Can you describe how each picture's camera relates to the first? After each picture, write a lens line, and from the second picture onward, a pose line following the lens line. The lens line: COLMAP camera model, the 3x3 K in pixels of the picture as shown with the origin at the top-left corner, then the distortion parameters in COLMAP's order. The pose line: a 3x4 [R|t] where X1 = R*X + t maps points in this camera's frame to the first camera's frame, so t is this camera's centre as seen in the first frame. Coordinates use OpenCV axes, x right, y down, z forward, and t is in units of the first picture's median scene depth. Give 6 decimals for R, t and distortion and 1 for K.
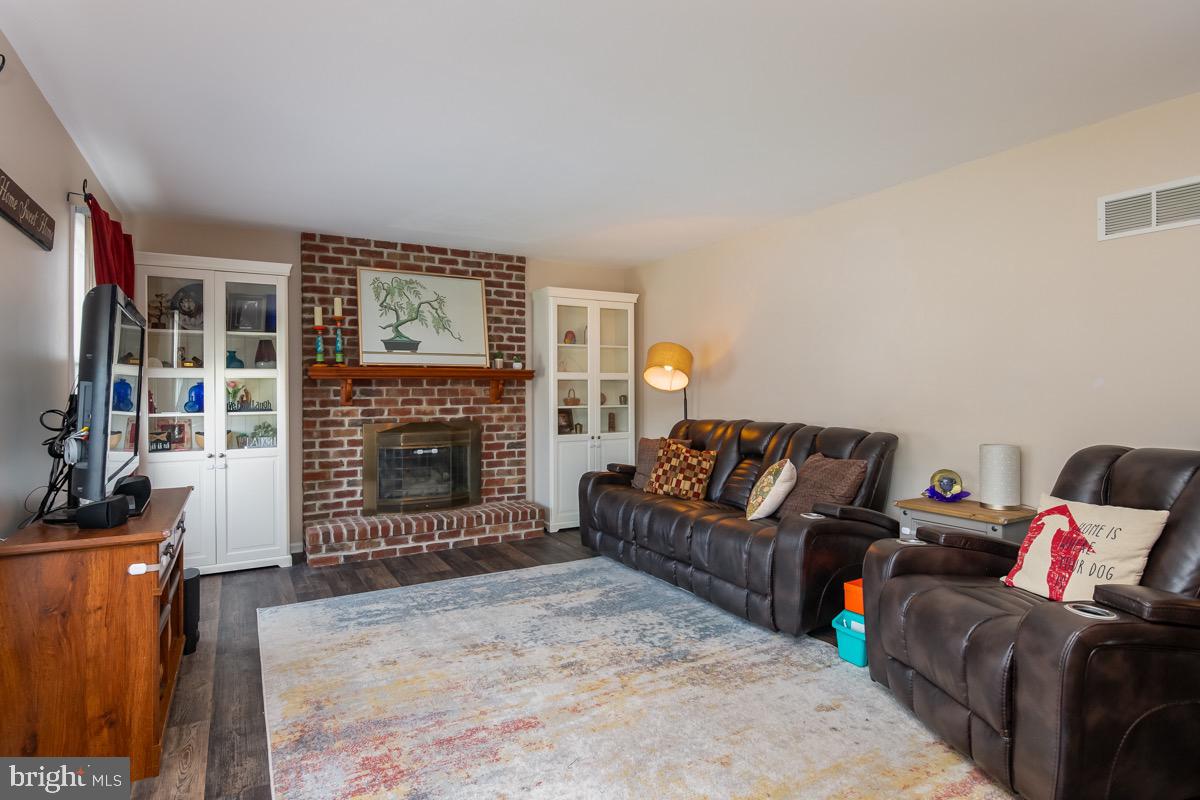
lens RADIAL K [[626.7, 0, 597.2], [0, 626.7, 393.0], [0, 0, 1]] dist [0.002058, -0.001356]
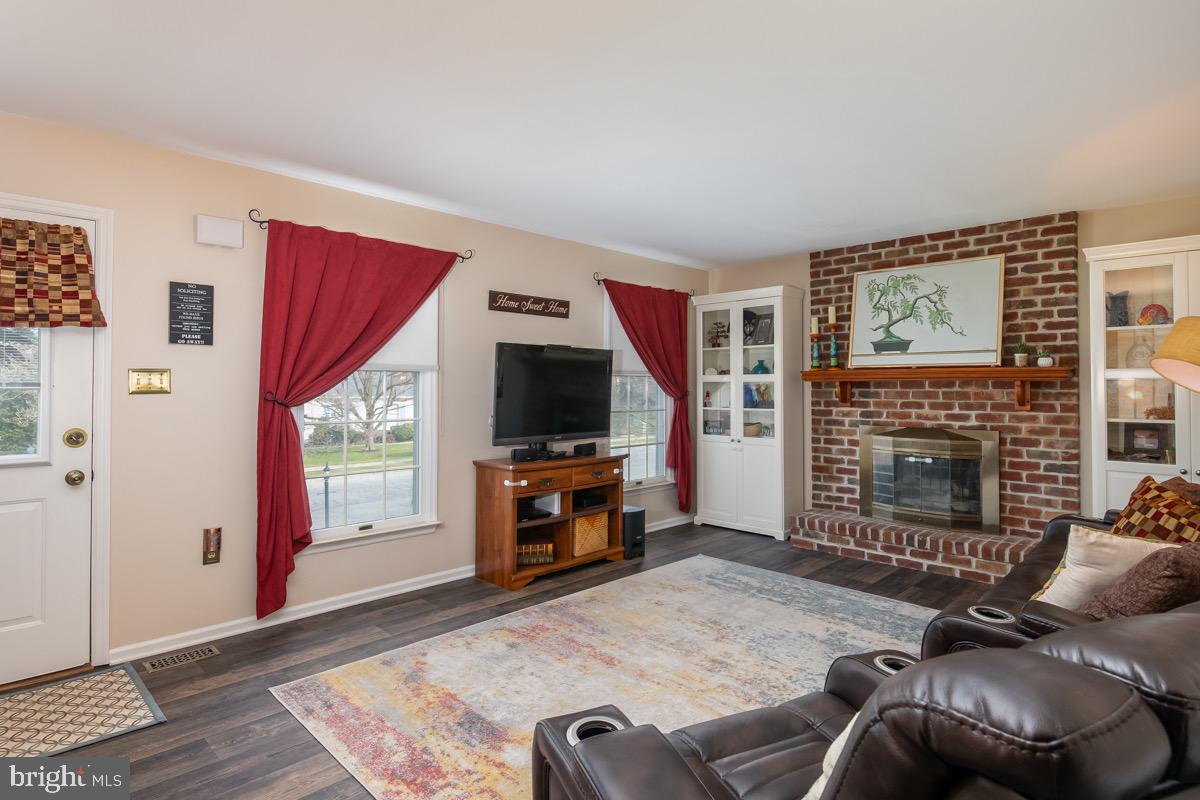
lens RADIAL K [[626.7, 0, 558.6], [0, 626.7, 382.3], [0, 0, 1]] dist [0.002058, -0.001356]
pose [[0.237594, -0.003092, -0.971360, 0.509792], [-0.006424, 0.999968, -0.004754, -0.012597], [0.971343, 0.007369, 0.237567, 0.278830]]
